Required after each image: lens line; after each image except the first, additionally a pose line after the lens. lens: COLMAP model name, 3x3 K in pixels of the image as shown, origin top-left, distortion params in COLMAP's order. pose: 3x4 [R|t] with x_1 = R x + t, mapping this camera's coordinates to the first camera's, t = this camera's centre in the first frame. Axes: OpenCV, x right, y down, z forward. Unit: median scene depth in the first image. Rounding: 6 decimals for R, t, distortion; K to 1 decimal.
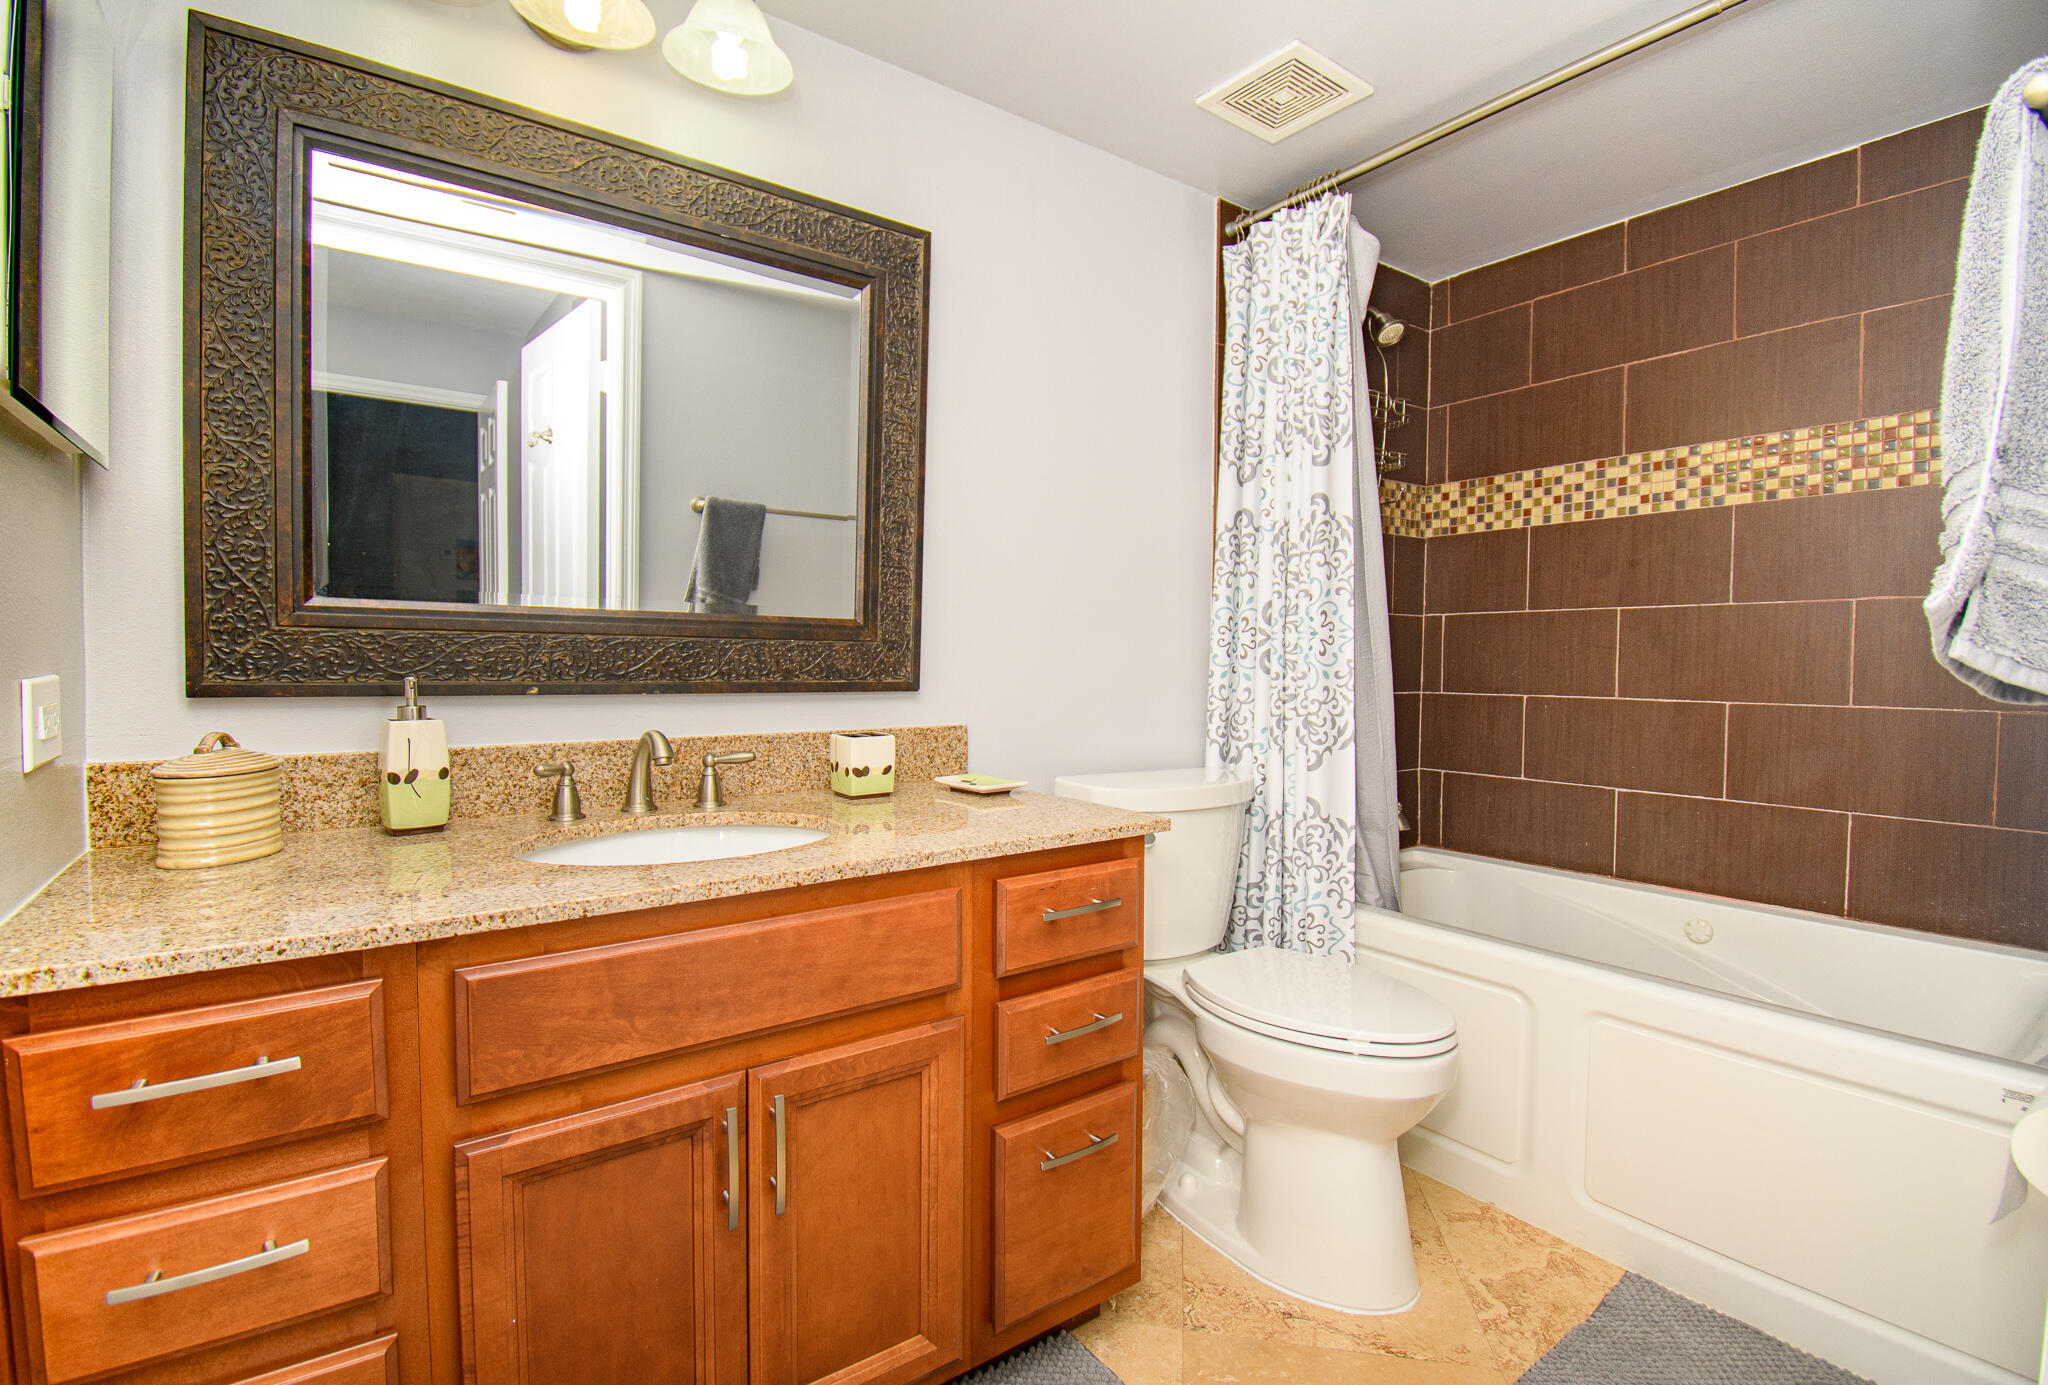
lens RADIAL K [[940.7, 0, 1024.0], [0, 940.7, 692.5], [0, 0, 1]] dist [0.000206, -0.011950]
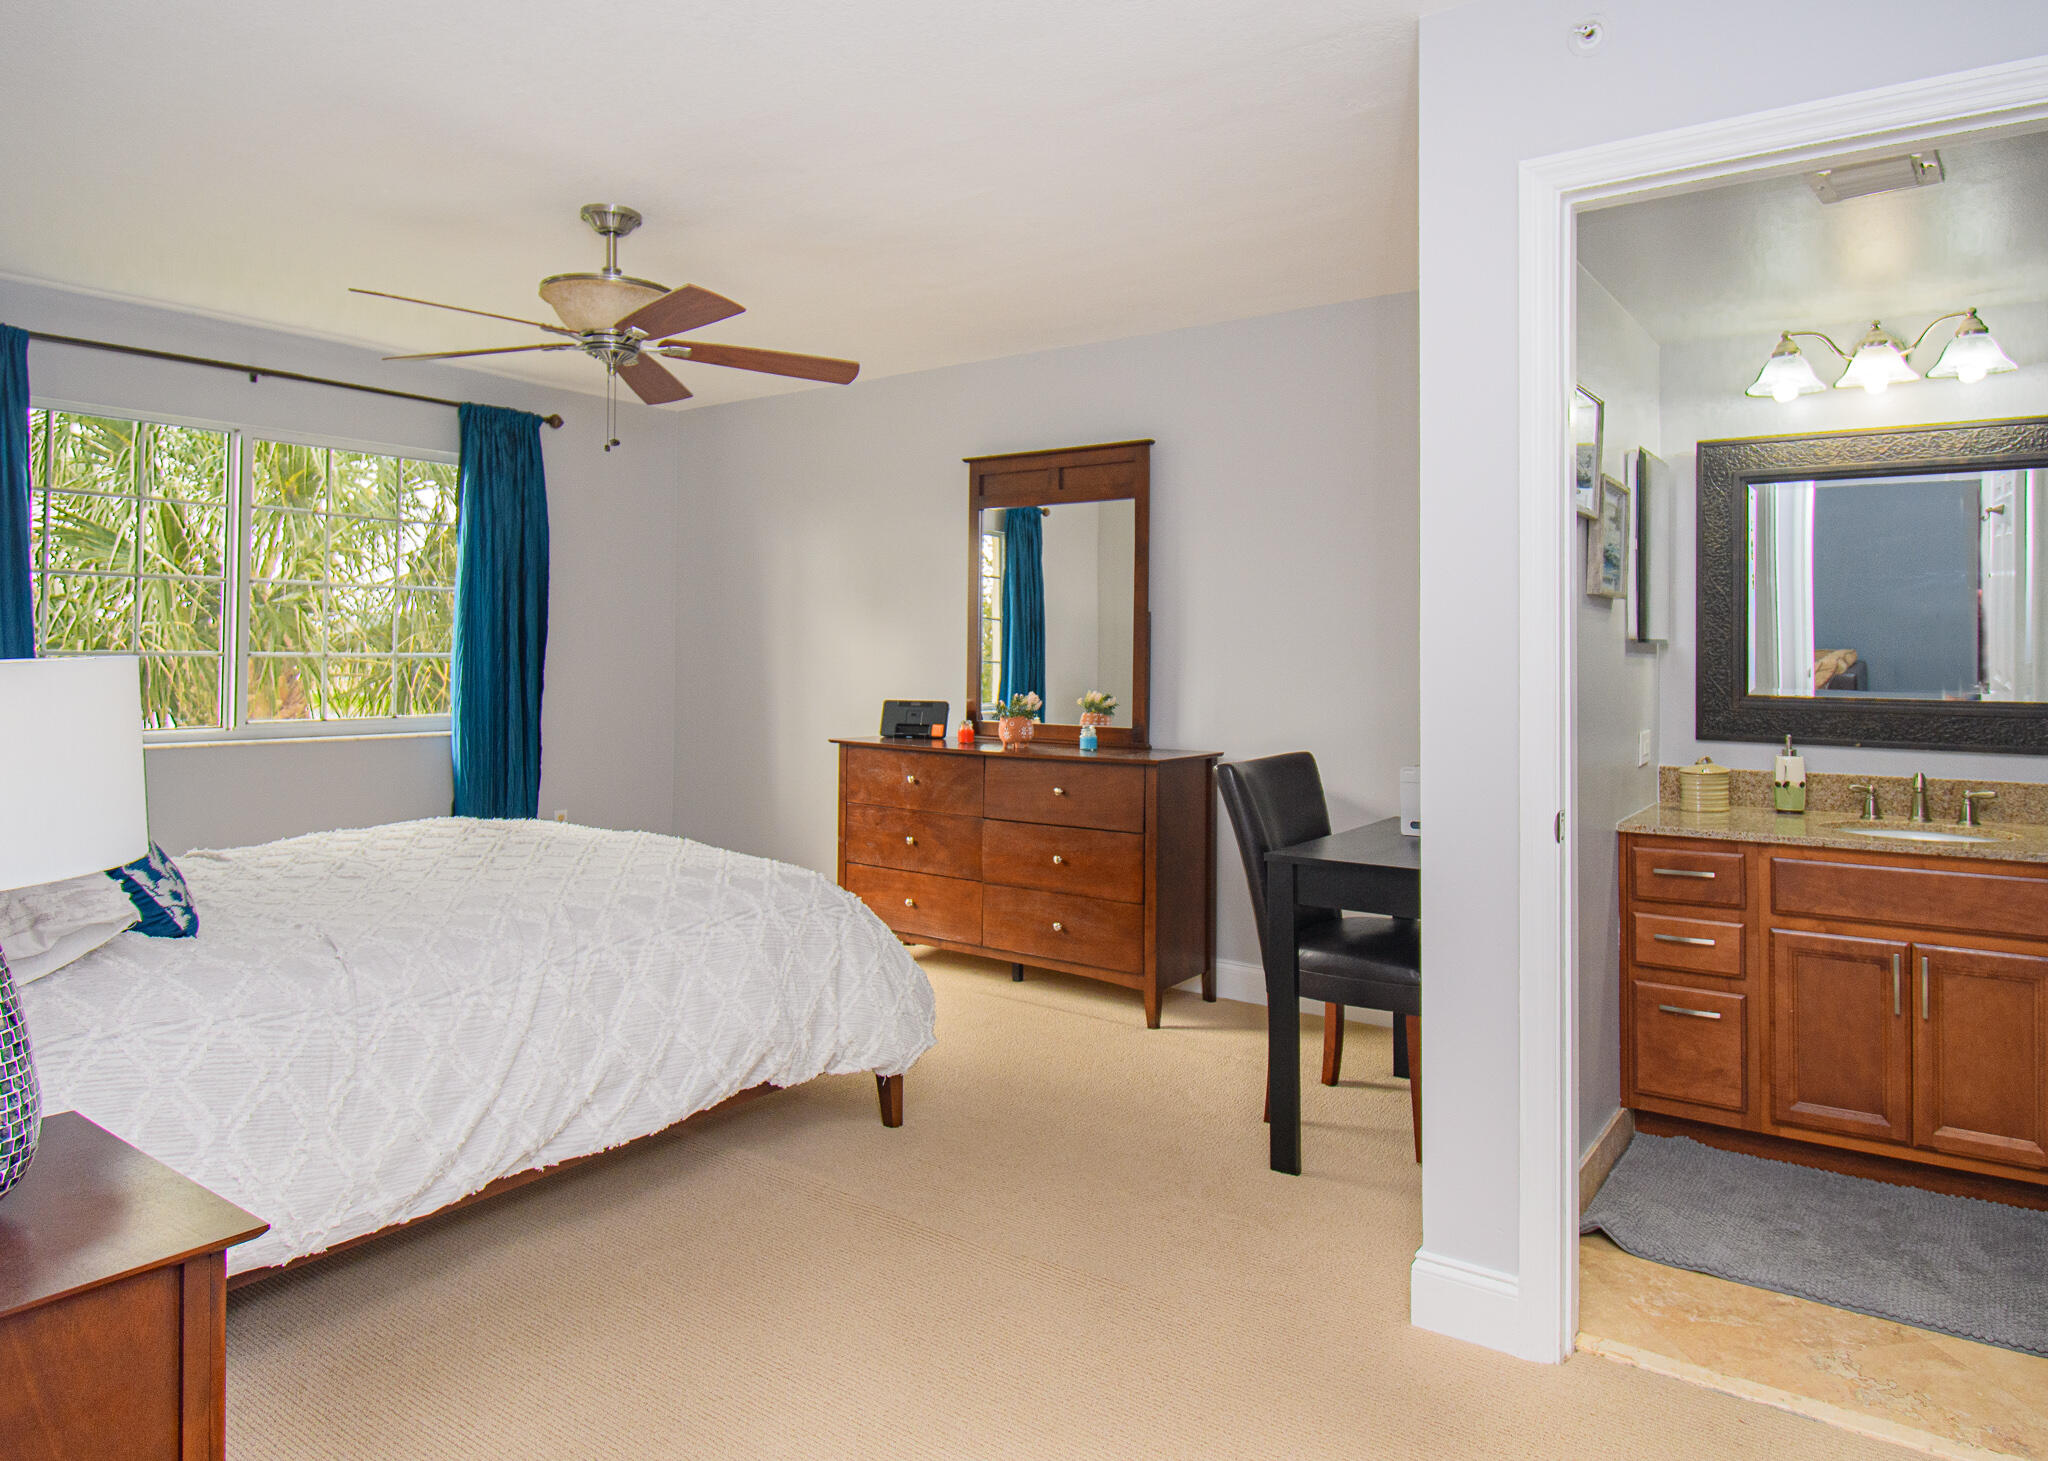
lens RADIAL K [[1291.4, 0, 1061.8], [0, 1291.4, 648.2], [0, 0, 1]] dist [-0.000834, -0.001076]
pose [[0.332198, -0.010497, -0.943151, 1.589303], [-0.032894, 0.999201, -0.022707, -0.097960], [0.942636, 0.038567, 0.331588, -1.535234]]
